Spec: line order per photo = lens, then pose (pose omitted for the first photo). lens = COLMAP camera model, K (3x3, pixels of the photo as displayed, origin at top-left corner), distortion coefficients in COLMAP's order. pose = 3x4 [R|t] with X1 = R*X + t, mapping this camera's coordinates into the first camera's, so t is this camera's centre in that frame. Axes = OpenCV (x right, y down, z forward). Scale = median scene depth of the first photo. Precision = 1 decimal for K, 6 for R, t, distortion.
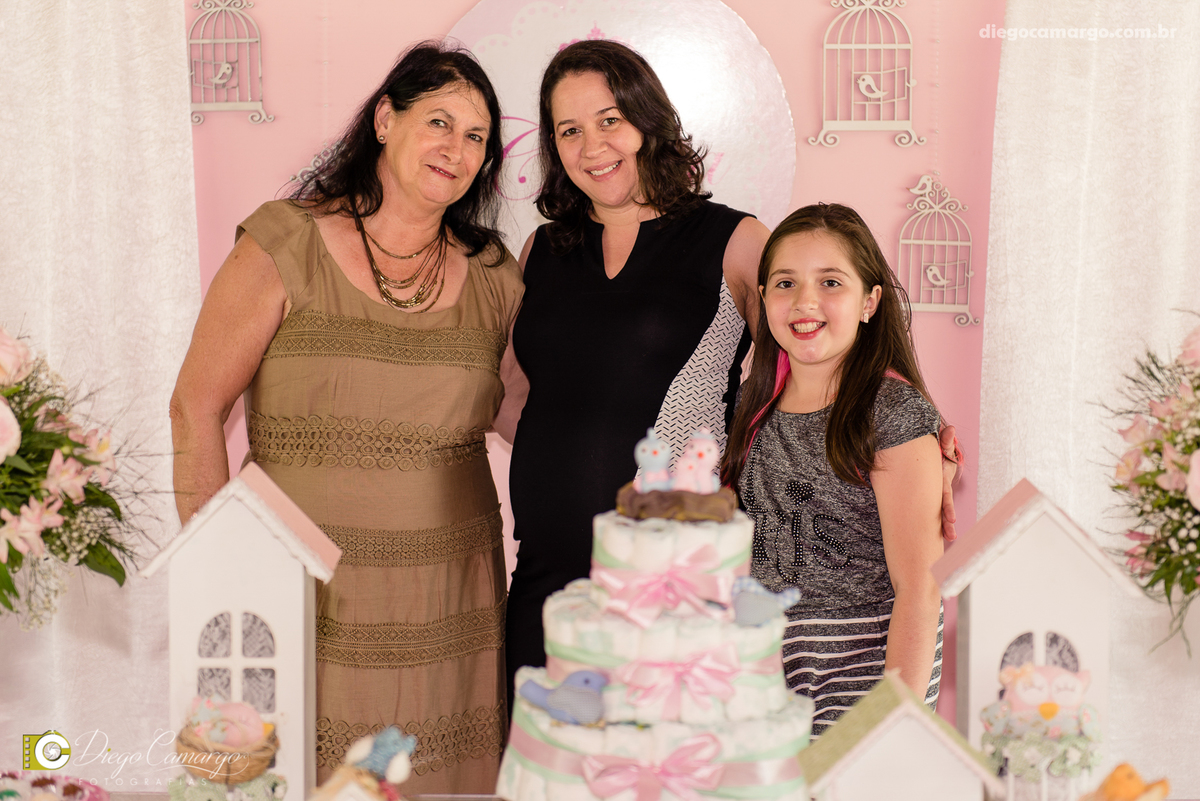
lens RADIAL K [[2436.3, 0, 612.4], [0, 2436.3, 385.7], [0, 0, 1]] dist [0.045554, -0.388991]
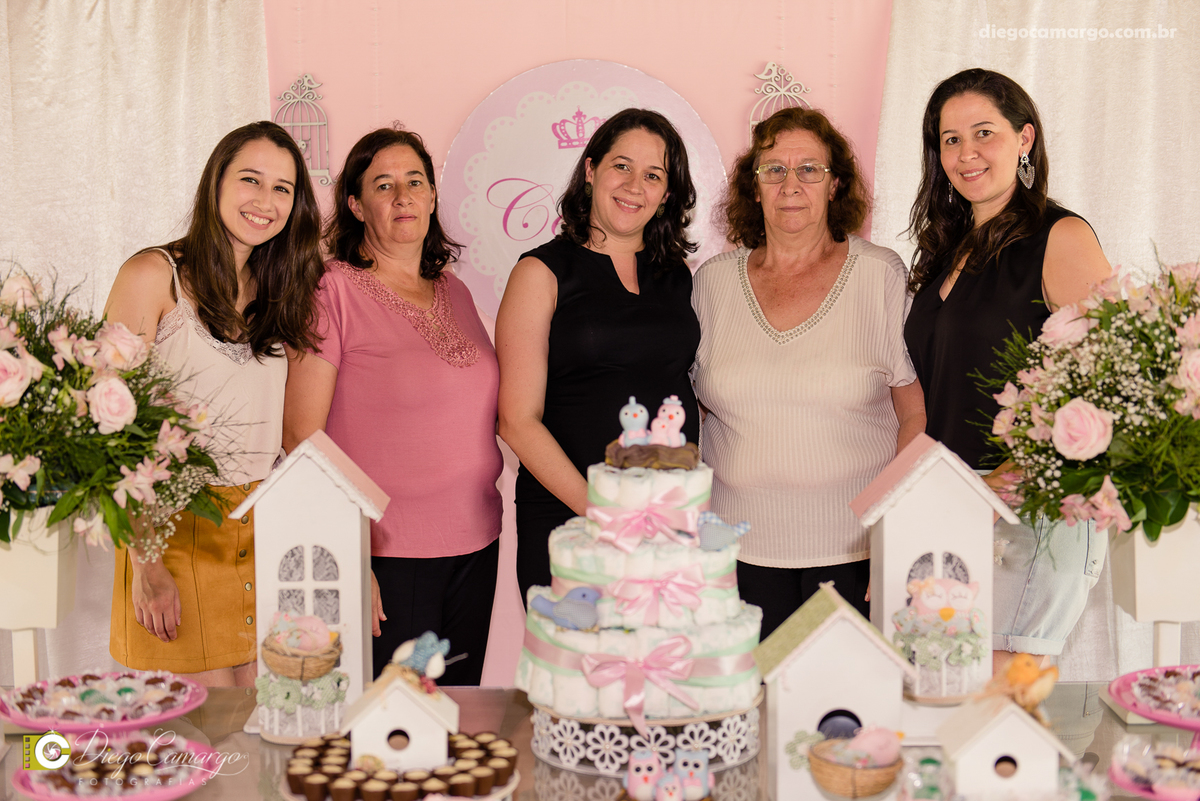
lens RADIAL K [[1702.0, 0, 600.0], [0, 1702.0, 400.5], [0, 0, 1]] dist [-0.006026, -0.043884]
pose [[0.999896, -0.012141, 0.007843, -0.007325], [0.012131, 0.999926, 0.001279, 0.017694], [-0.007858, -0.001184, 0.999968, 0.108804]]
